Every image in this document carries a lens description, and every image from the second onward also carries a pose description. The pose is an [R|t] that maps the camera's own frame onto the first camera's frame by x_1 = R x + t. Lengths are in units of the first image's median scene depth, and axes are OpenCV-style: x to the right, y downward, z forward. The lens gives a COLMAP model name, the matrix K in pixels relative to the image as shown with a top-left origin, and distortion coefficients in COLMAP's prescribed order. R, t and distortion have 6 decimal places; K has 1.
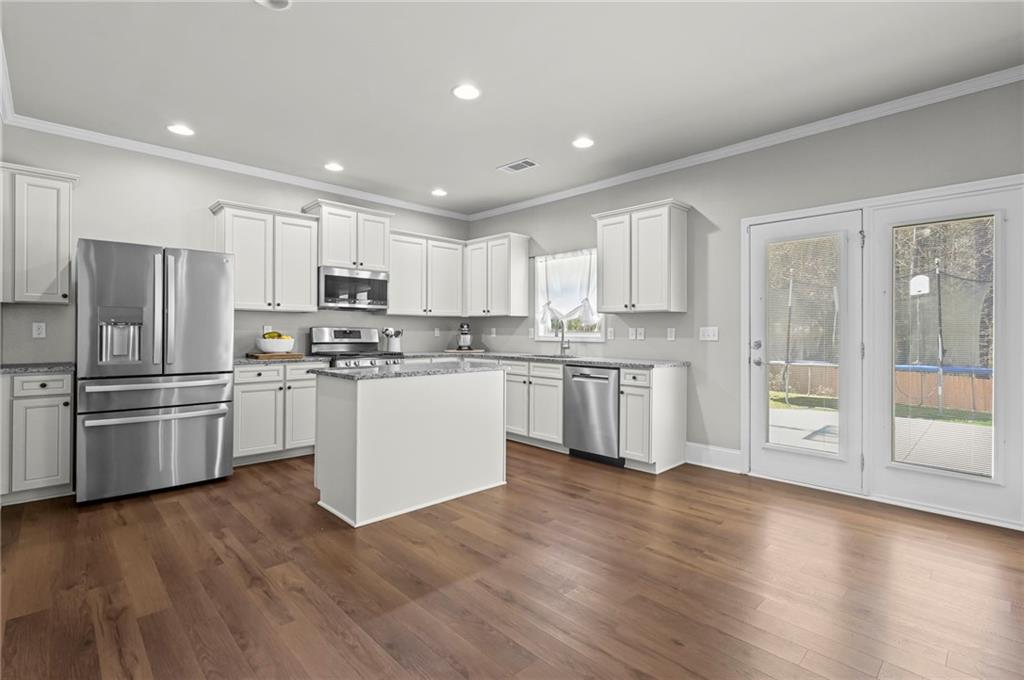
lens RADIAL K [[474.4, 0, 508.8], [0, 474.4, 335.2], [0, 0, 1]] dist [-0.002925, 0.000132]
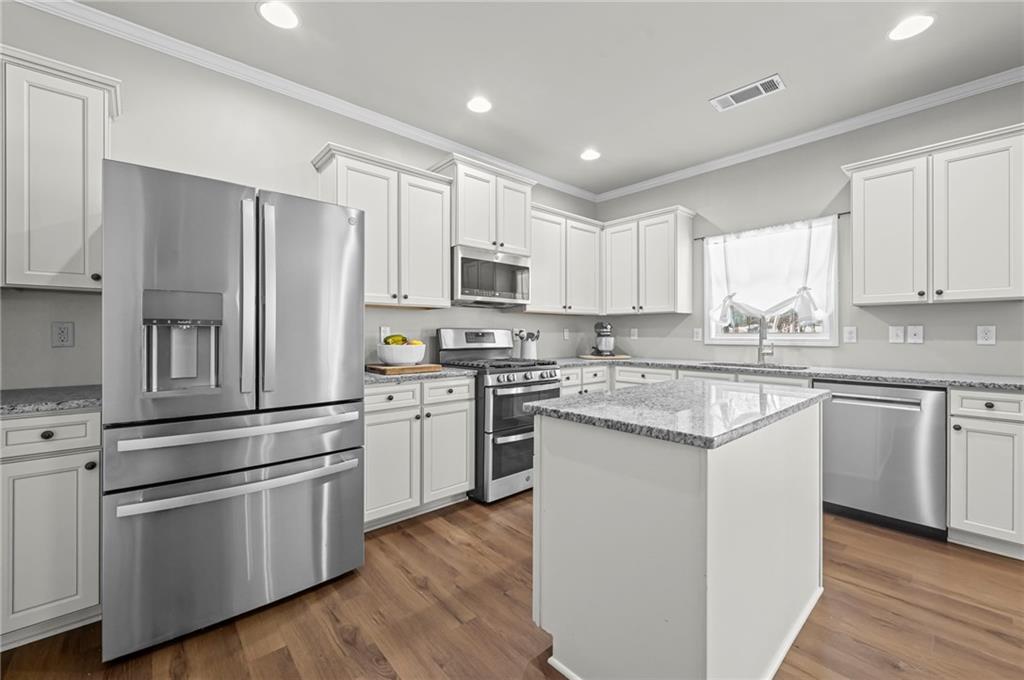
lens RADIAL K [[406.7, 0, 508.5], [0, 406.7, 335.9], [0, 0, 1]] dist [-0.000060, -0.000103]
pose [[0.999127, -0.005421, -0.041414, -0.289334], [0.005382, 0.999985, -0.001061, -0.003724], [0.041419, 0.000837, 0.999142, 0.371343]]
